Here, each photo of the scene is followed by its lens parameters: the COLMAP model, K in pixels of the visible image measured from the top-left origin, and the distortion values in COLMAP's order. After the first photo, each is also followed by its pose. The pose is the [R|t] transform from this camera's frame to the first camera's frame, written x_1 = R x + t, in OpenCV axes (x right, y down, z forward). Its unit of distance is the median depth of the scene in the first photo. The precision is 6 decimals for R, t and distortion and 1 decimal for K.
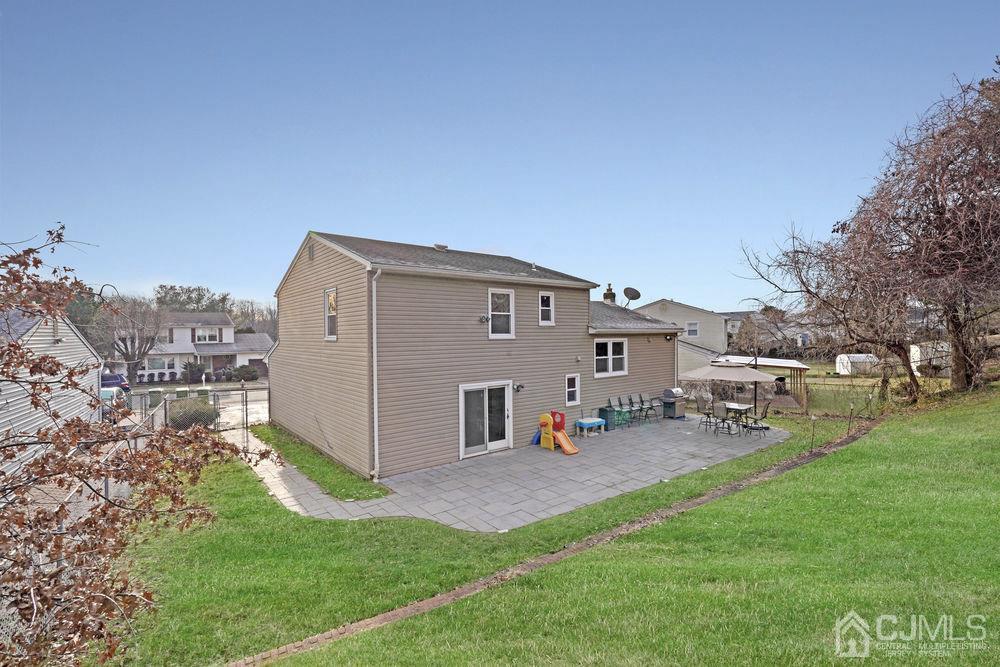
lens RADIAL K [[453.9, 0, 501.9], [0, 453.9, 335.0], [0, 0, 1]] dist [-0.010300, 0.001463]
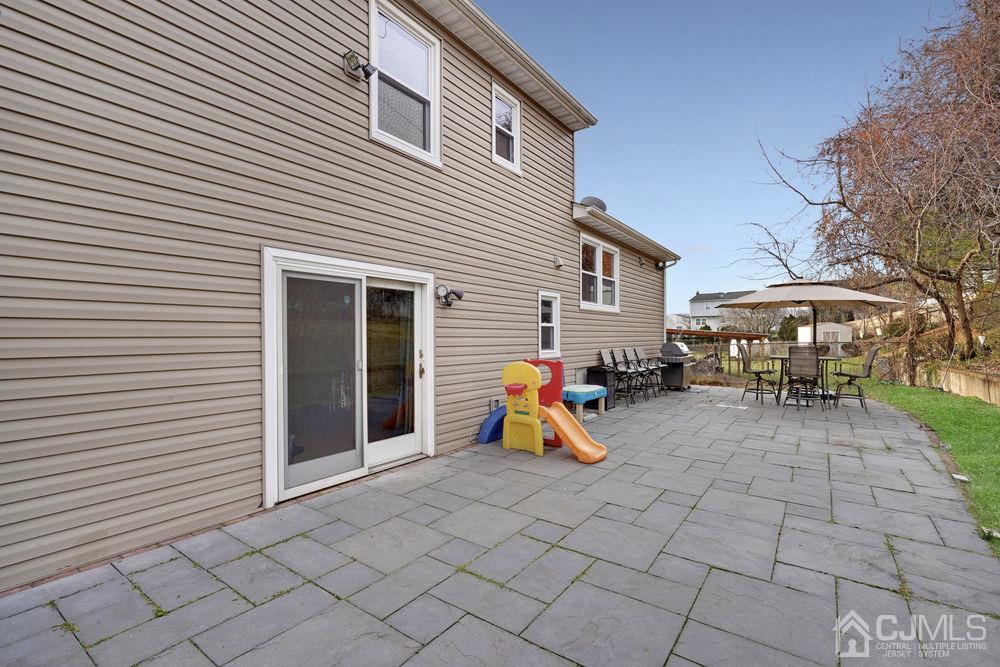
lens RADIAL K [[453.9, 0, 498.6], [0, 453.9, 336.5], [0, 0, 1]] dist [-0.010300, 0.001463]
pose [[0.965358, 0.004876, 0.260882, -0.023142], [-0.004221, 0.999986, -0.003070, 0.151843], [-0.260894, 0.001862, 0.965366, 0.624213]]
